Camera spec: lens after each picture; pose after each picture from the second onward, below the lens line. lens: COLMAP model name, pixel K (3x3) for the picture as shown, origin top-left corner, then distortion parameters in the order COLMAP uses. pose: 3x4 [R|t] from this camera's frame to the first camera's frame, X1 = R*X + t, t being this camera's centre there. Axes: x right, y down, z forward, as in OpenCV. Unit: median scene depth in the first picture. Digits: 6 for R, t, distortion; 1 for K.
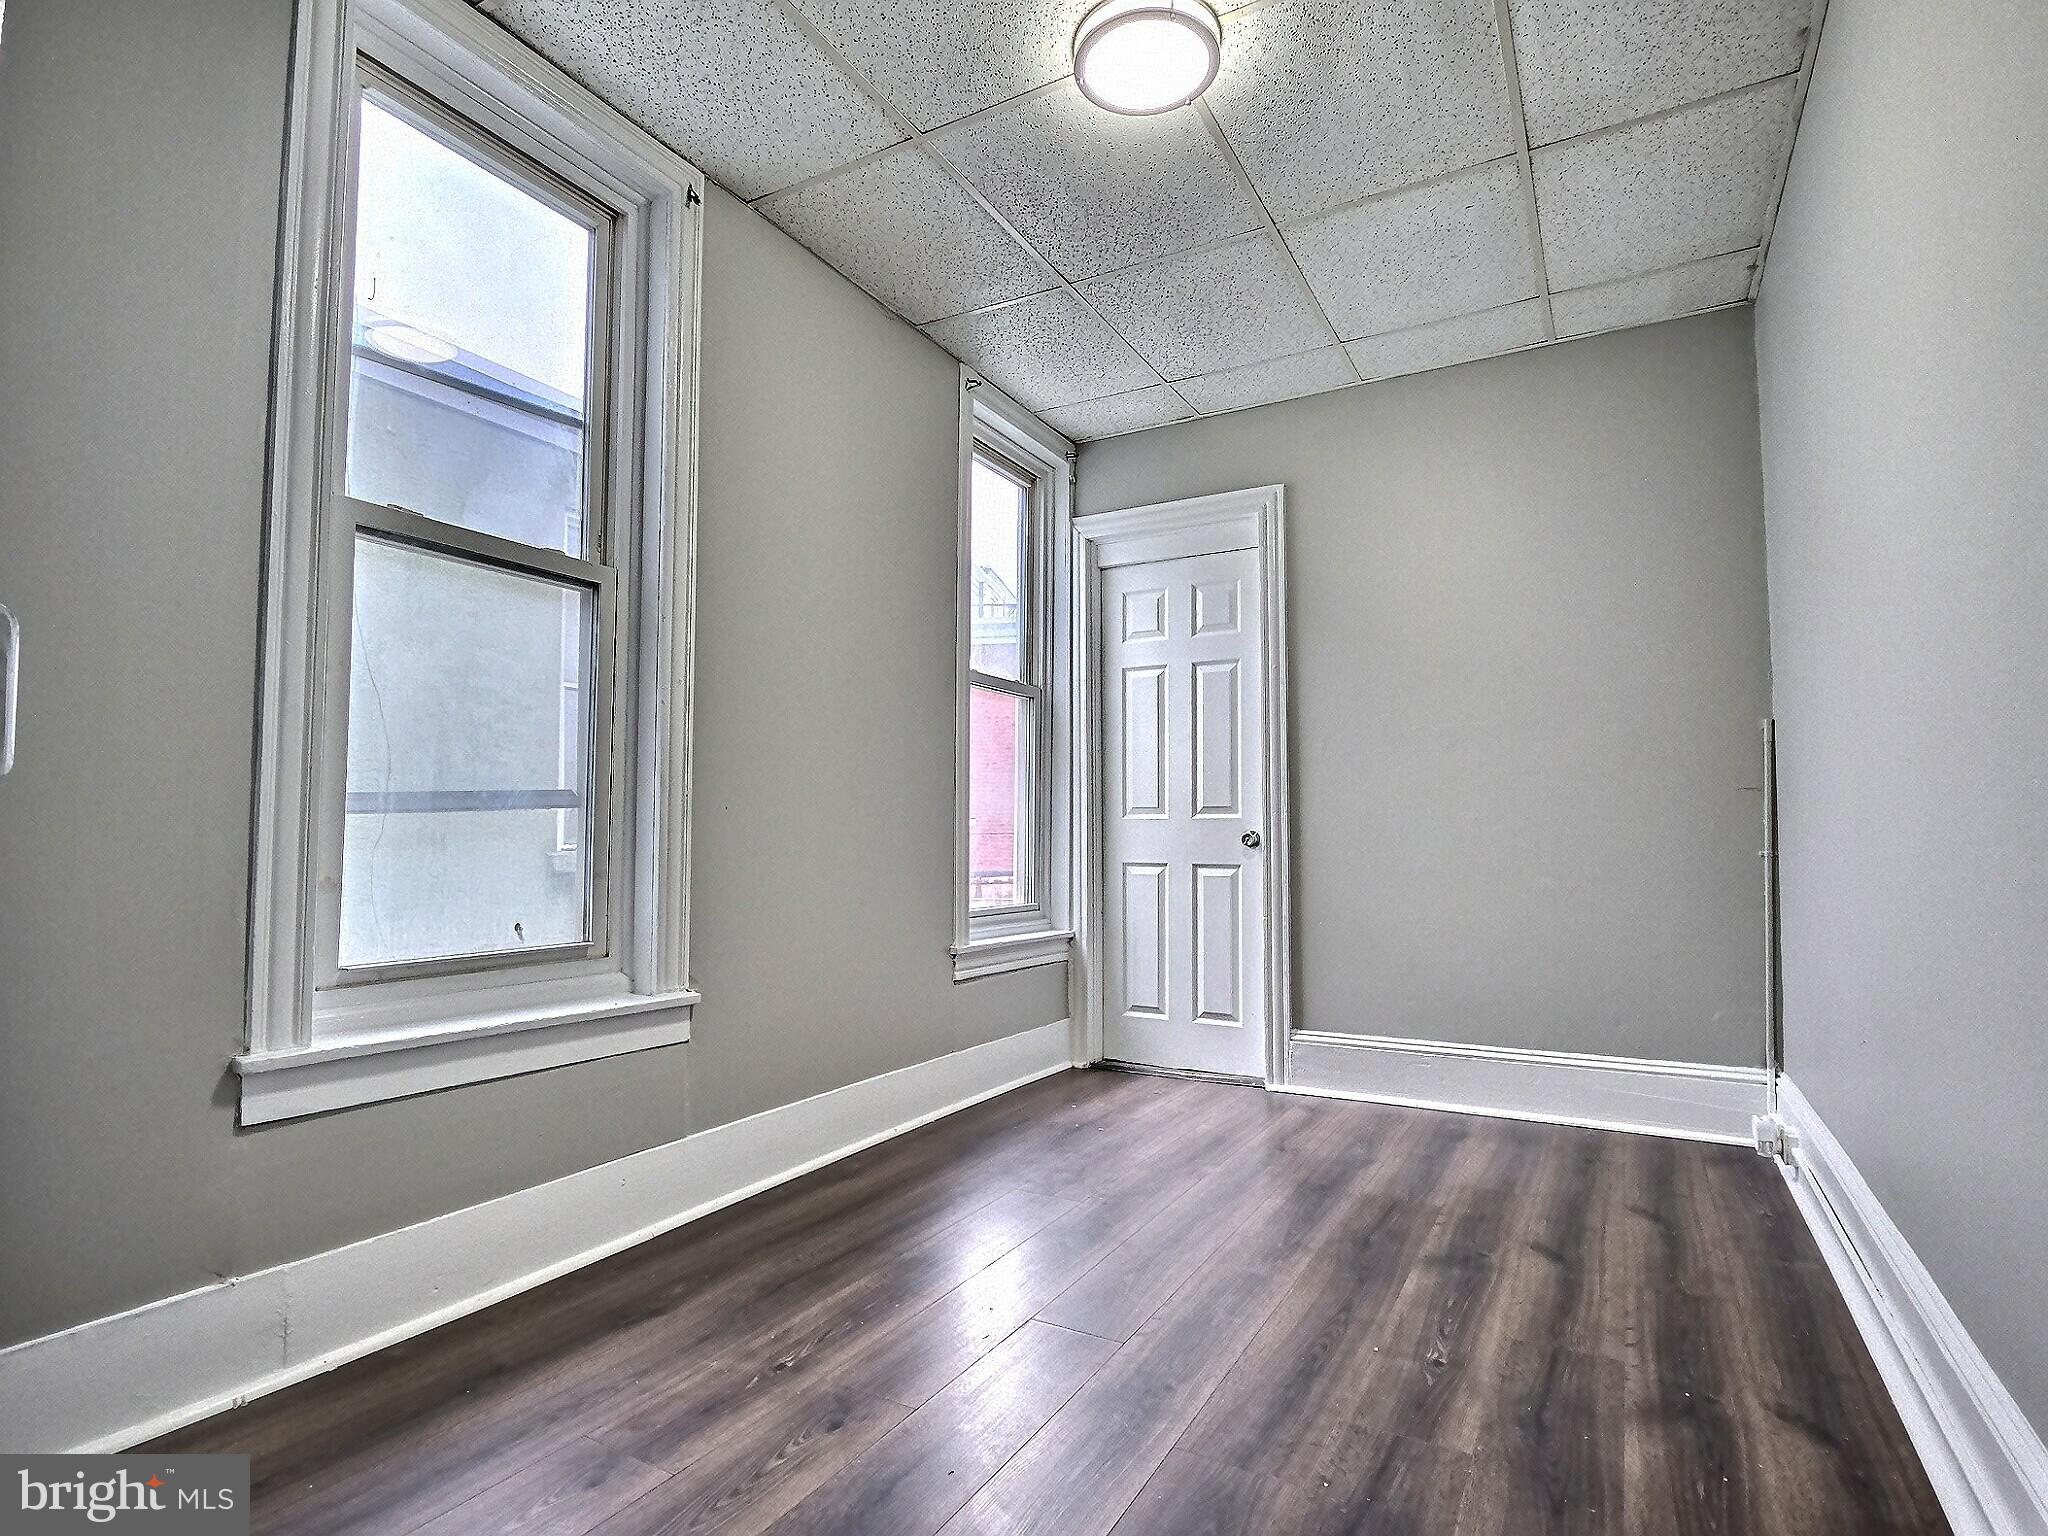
lens RADIAL K [[1069.3, 0, 1012.5], [0, 1069.3, 779.4], [0, 0, 1]] dist [0.000245, -0.010036]
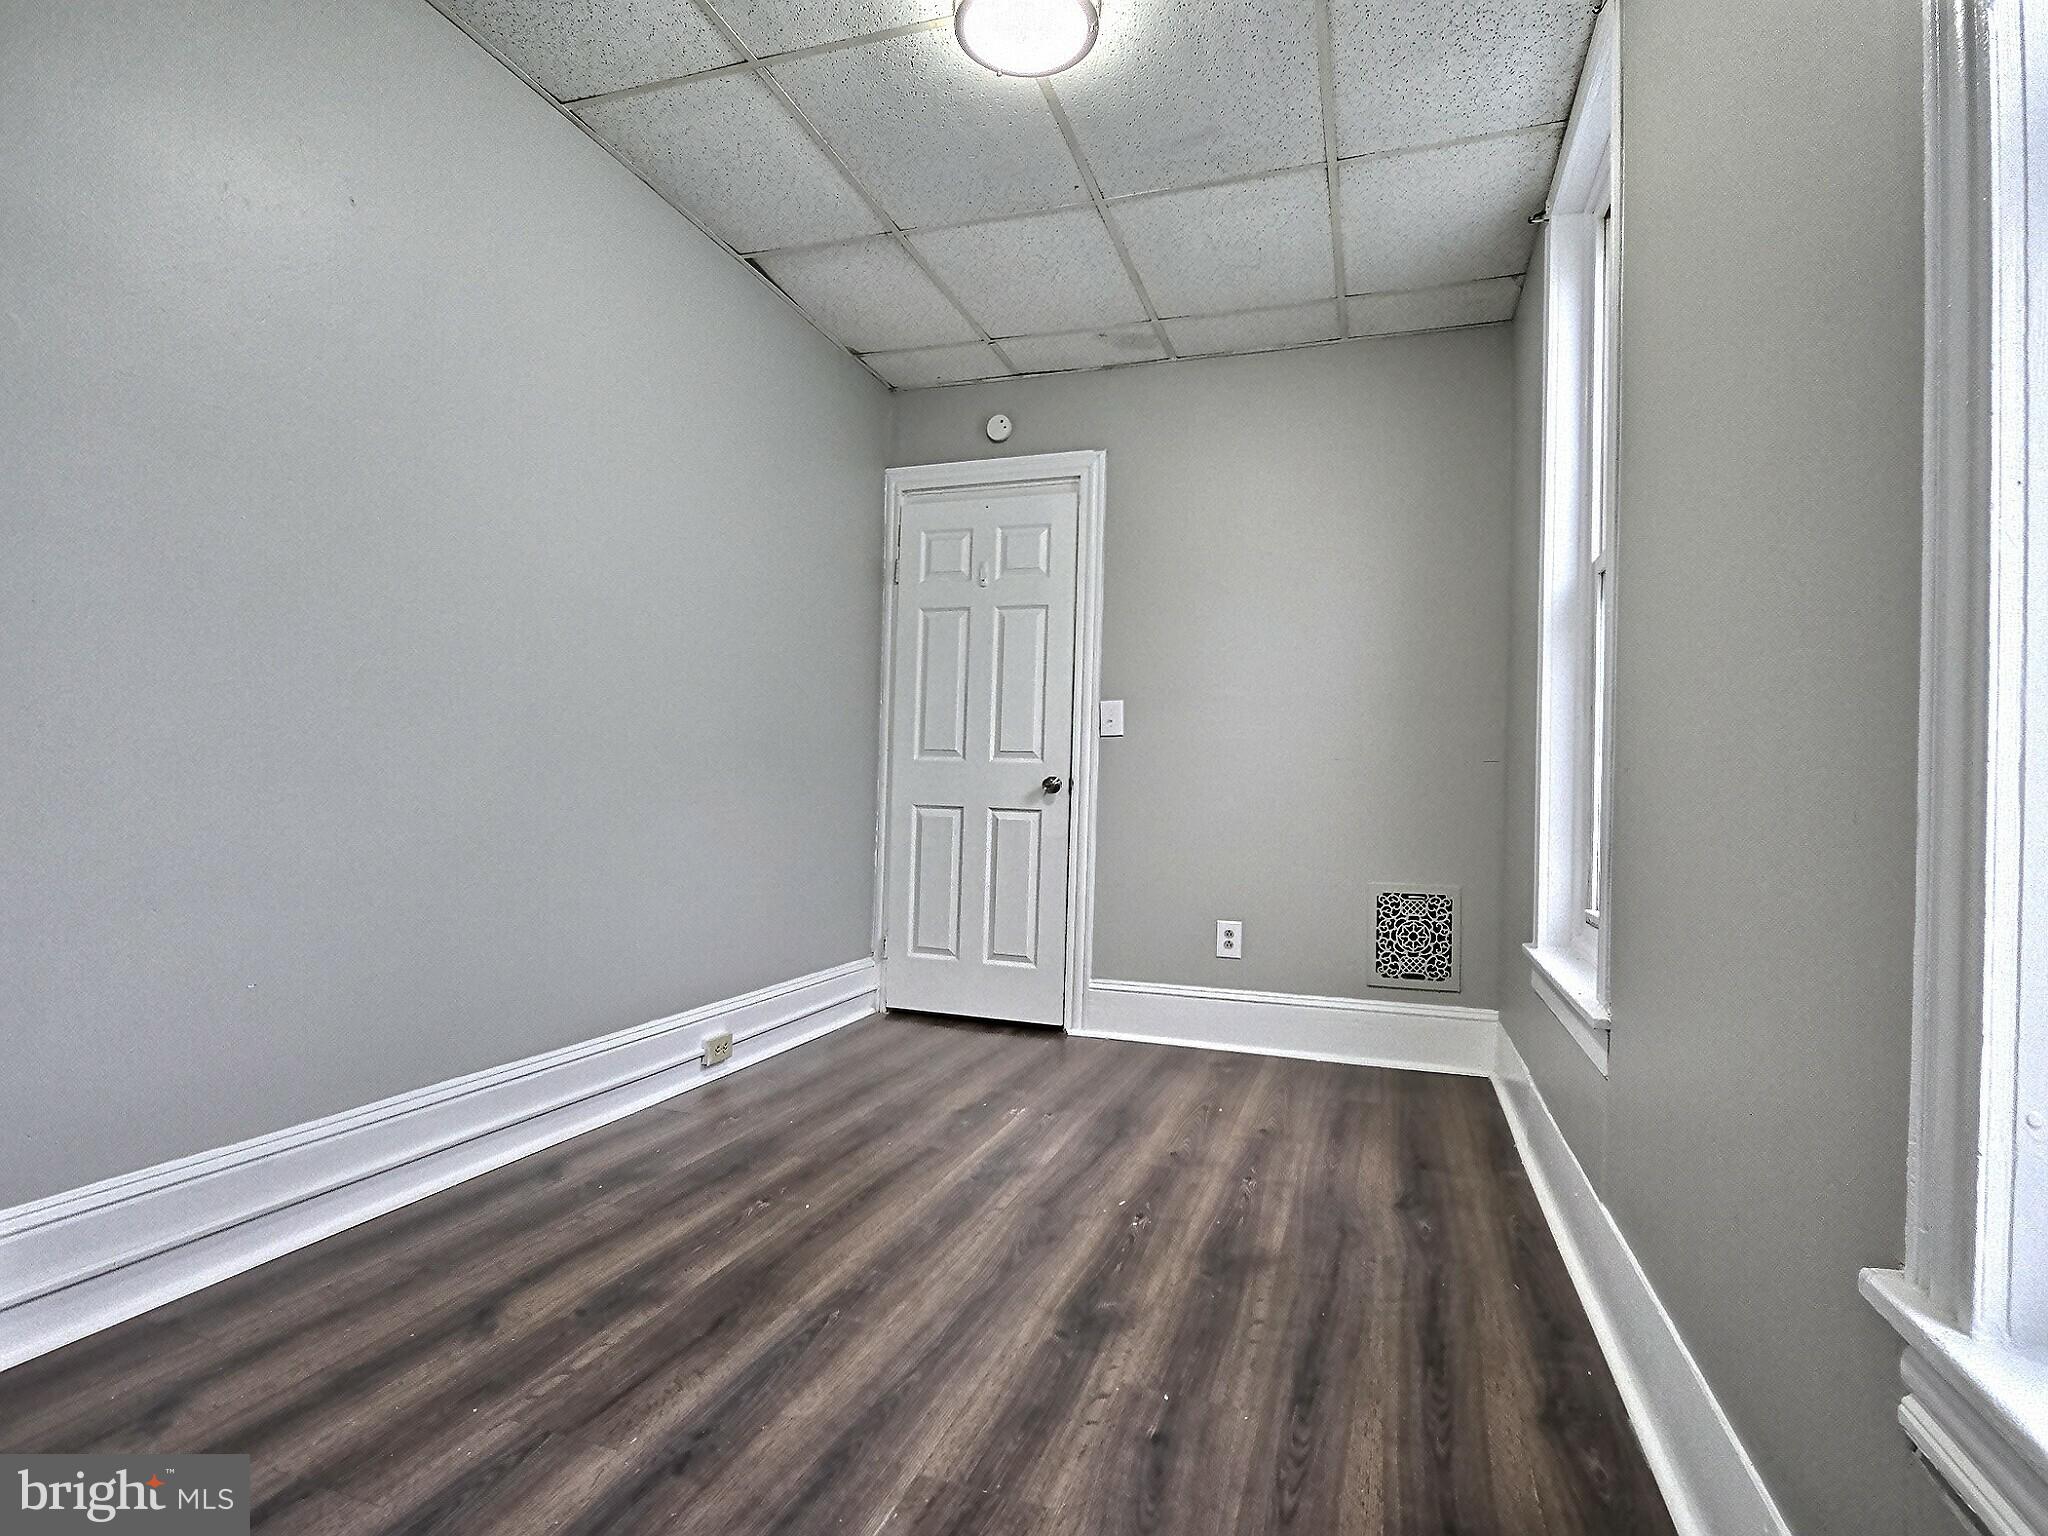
lens RADIAL K [[1069.3, 0, 1012.5], [0, 1069.3, 779.4], [0, 0, 1]] dist [0.000245, -0.010036]
pose [[-0.981981, -0.035654, -0.185586, 0.306333], [-0.023568, 0.997479, -0.066930, 0.106977], [0.187505, -0.061350, -0.980346, 1.963265]]
